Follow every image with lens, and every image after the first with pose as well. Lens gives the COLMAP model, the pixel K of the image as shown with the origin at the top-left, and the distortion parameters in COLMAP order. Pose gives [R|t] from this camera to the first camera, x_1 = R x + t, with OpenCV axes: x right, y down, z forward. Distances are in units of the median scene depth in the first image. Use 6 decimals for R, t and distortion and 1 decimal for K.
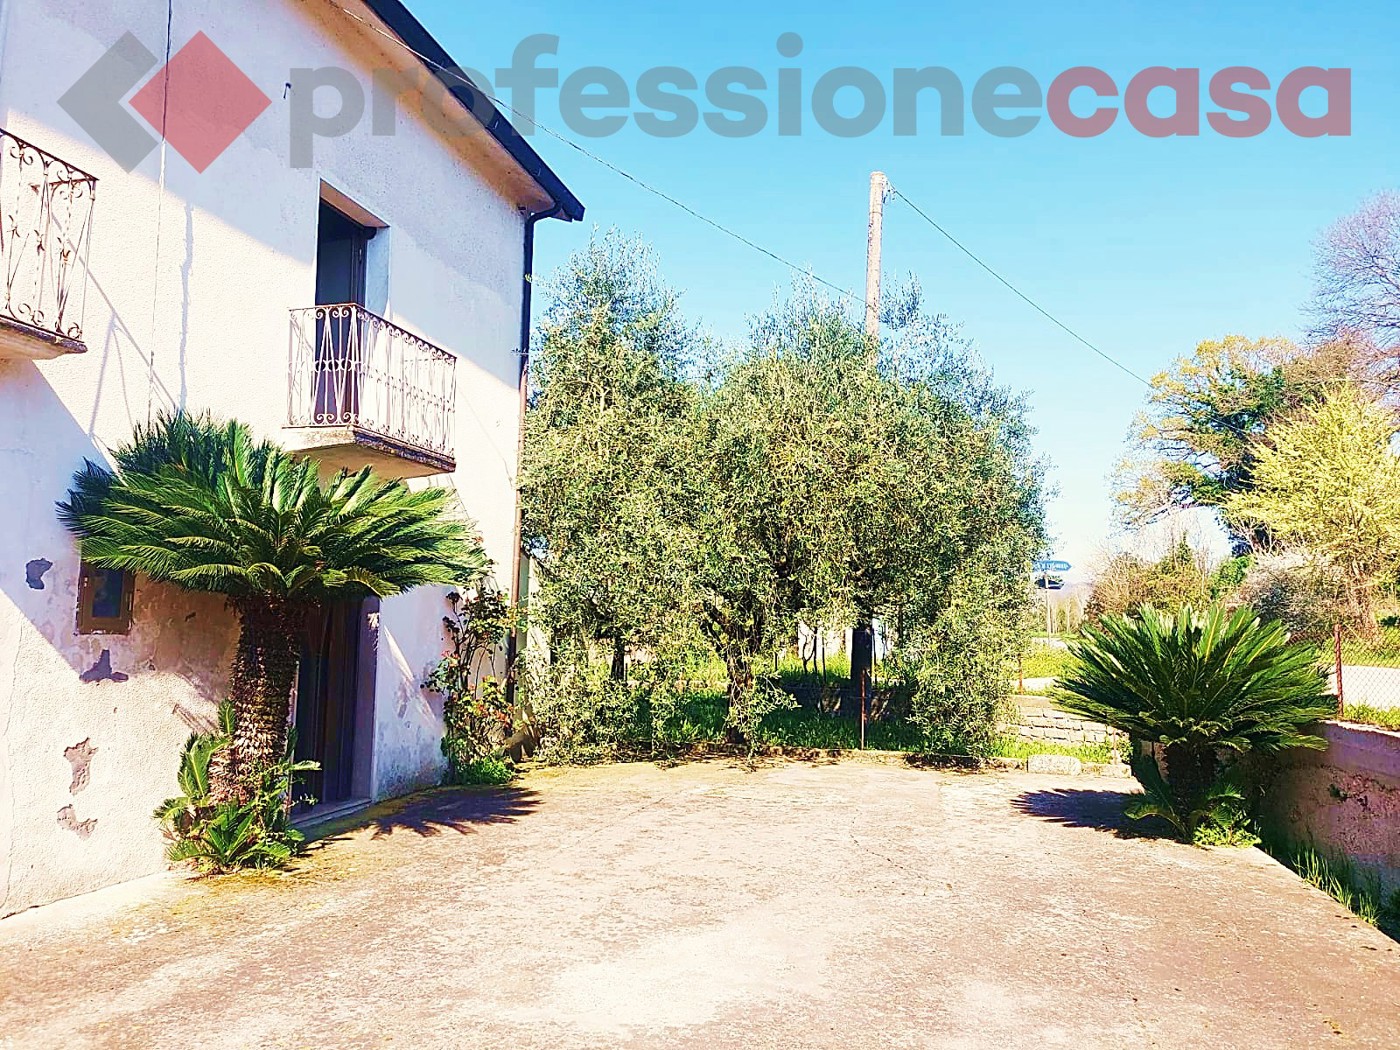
lens RADIAL K [[1008.8, 0, 708.4], [0, 1008.8, 533.7], [0, 0, 1]] dist [0.065633, -0.053935]
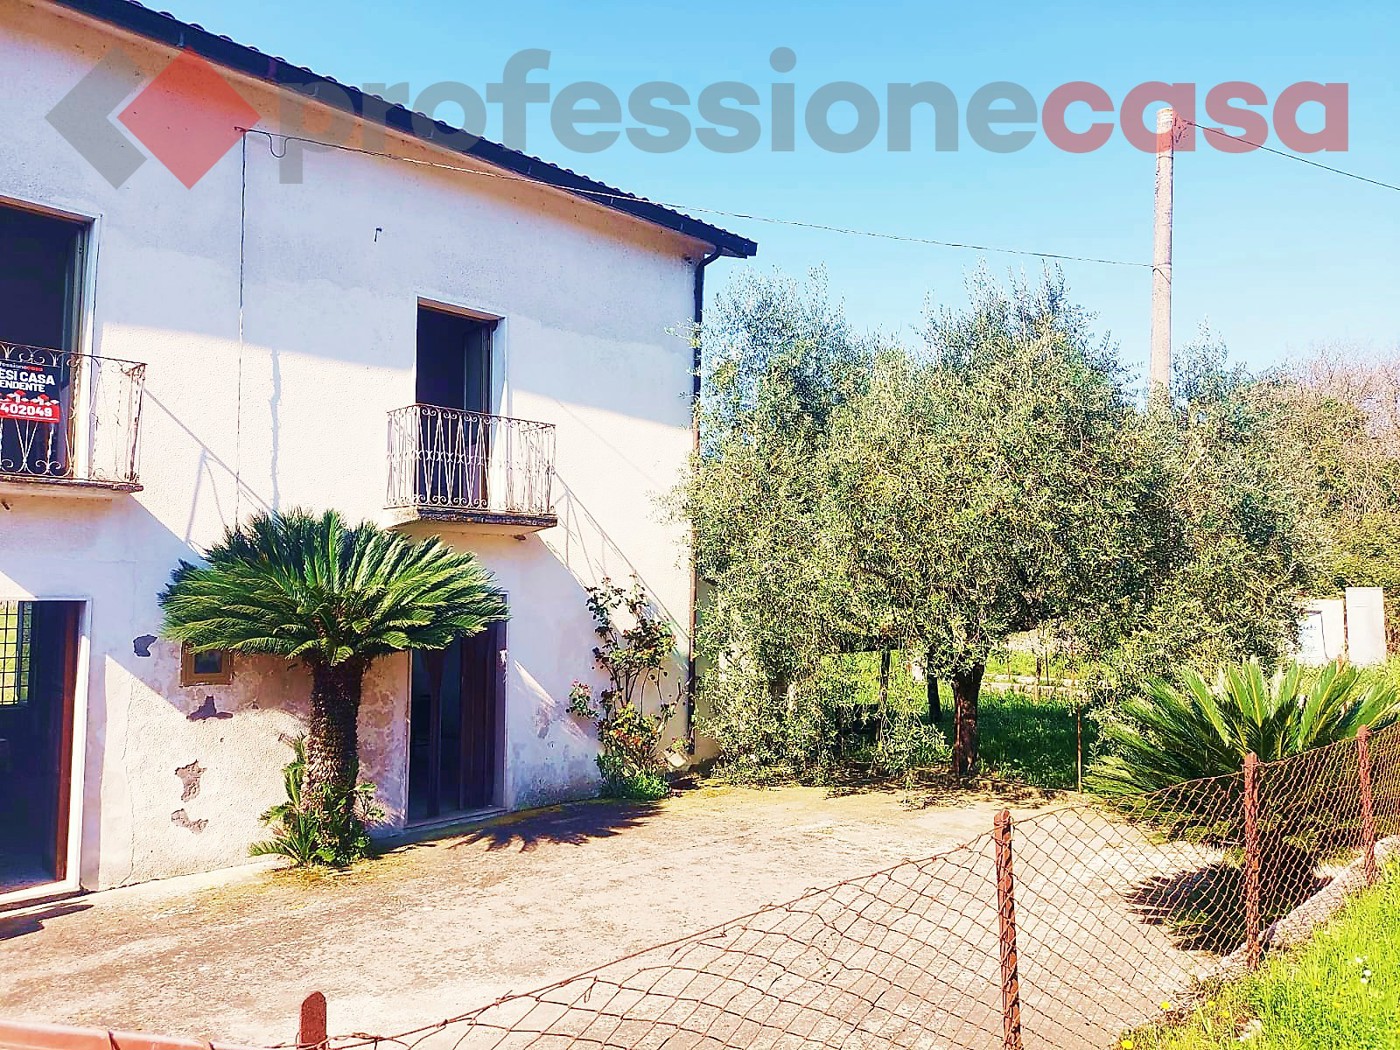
lens RADIAL K [[1008.8, 0, 697.5], [0, 1008.8, 535.4], [0, 0, 1]] dist [0.065633, -0.053935]
pose [[0.865729, -0.040898, -0.498839, 0.580633], [0.053537, 0.998505, 0.011049, -0.070959], [0.497641, -0.036272, 0.866624, 0.130613]]
